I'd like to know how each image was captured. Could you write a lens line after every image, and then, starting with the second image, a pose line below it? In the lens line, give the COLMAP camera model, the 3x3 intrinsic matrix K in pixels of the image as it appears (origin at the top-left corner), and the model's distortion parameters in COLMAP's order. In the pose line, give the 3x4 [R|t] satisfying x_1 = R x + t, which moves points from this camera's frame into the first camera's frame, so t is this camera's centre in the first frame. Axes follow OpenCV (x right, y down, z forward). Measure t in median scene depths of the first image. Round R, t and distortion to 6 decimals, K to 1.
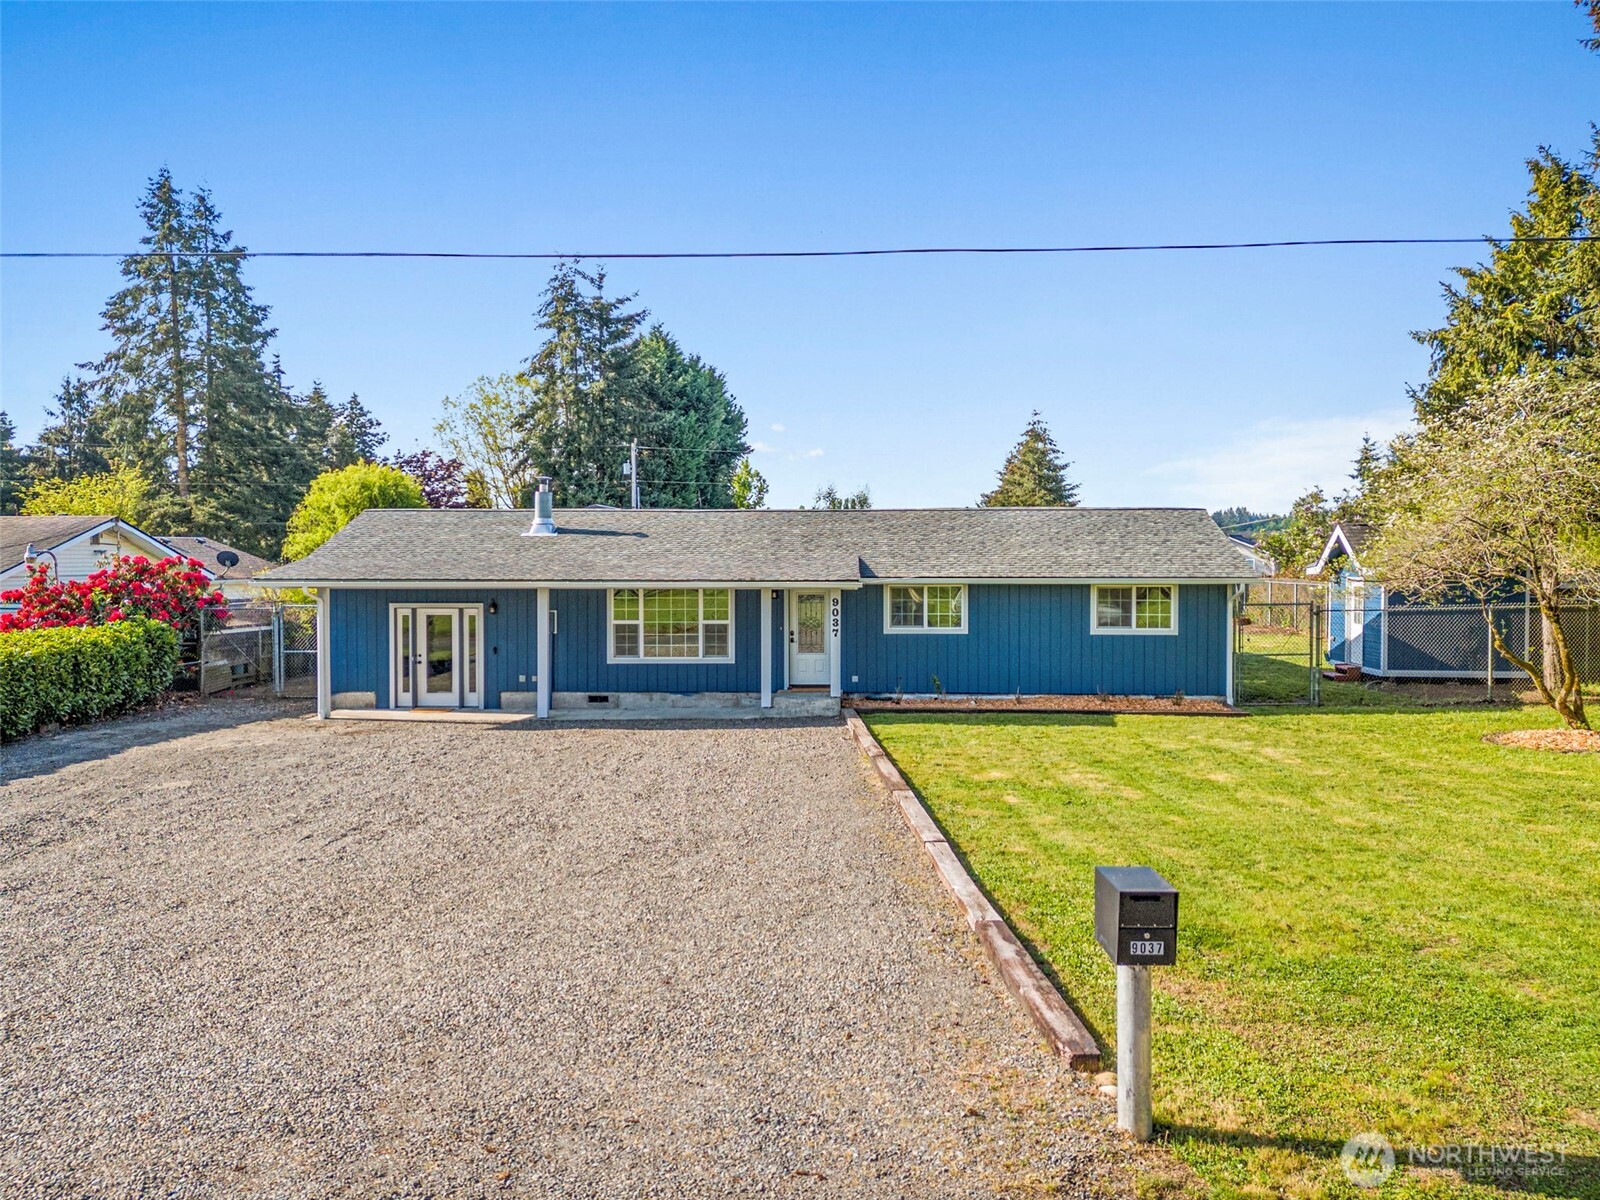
lens RADIAL K [[1175.0, 0, 800.0], [0, 1175.0, 600.0], [0, 0, 1]] dist [0.086219, -0.081030]
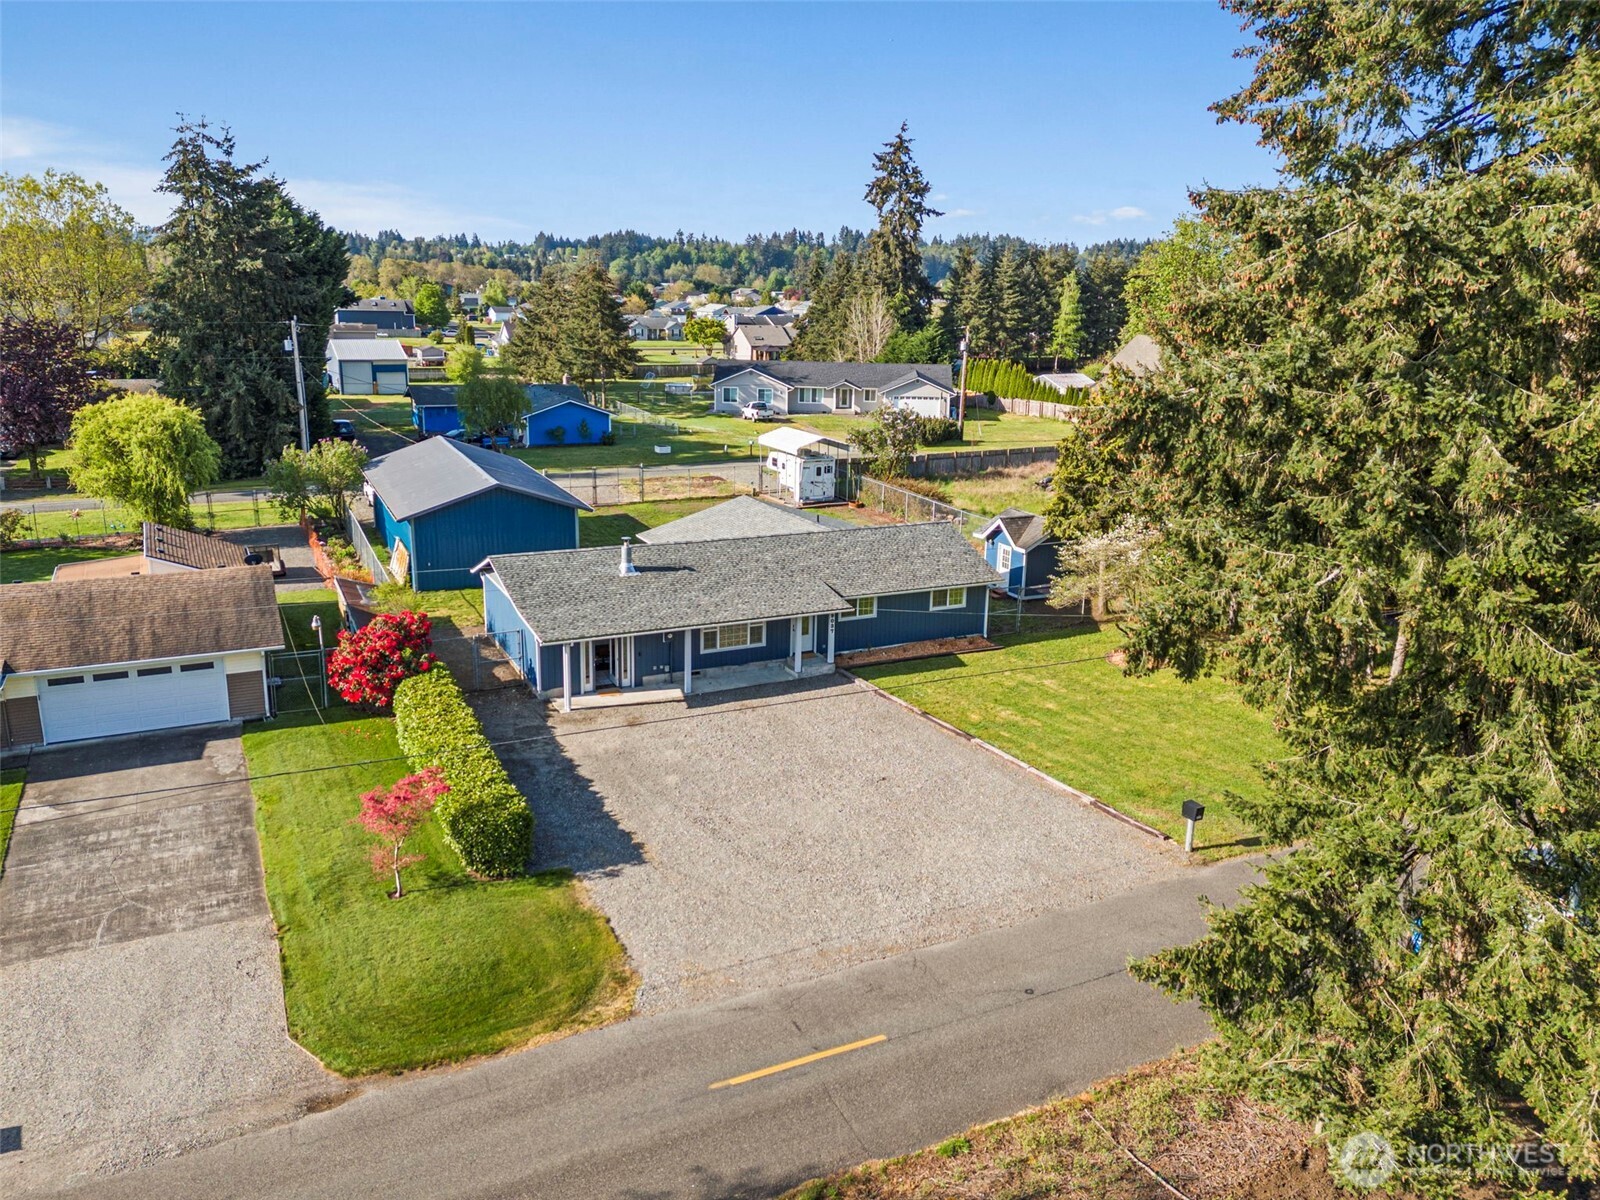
lens RADIAL K [[1175.0, 0, 800.0], [0, 1175.0, 600.0], [0, 0, 1]] dist [0.086219, -0.081030]
pose [[0.879319, -0.103305, 0.464894, -0.838693], [-0.005358, 0.973982, 0.226564, -0.423557], [-0.476203, -0.201713, 0.855887, -0.566891]]
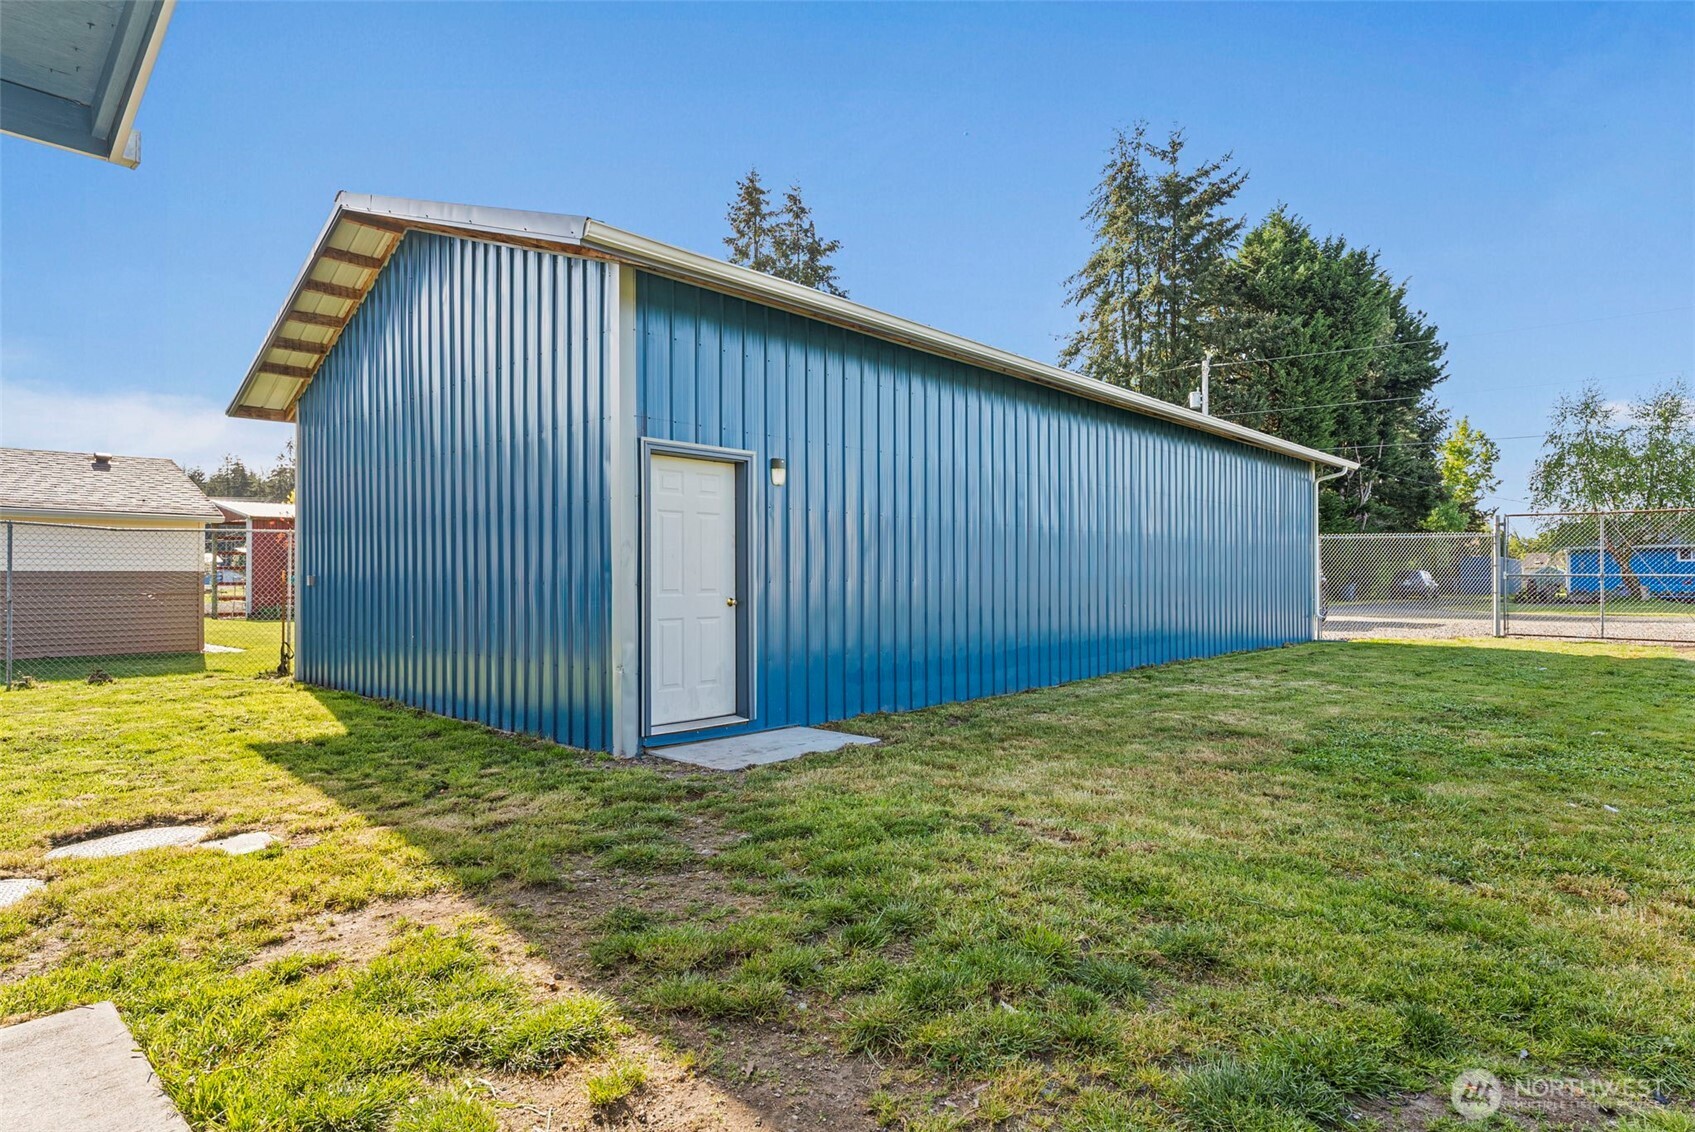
lens RADIAL K [[912.2, 0, 849.0], [0, 912.2, 572.3], [0, 0, 1]] dist [0.001472, 0.000349]
pose [[0.772674, -0.004281, -0.634788, 0.094216], [-0.022759, 0.999148, -0.034440, 0.026975], [0.634395, 0.041058, 0.771918, 1.518367]]
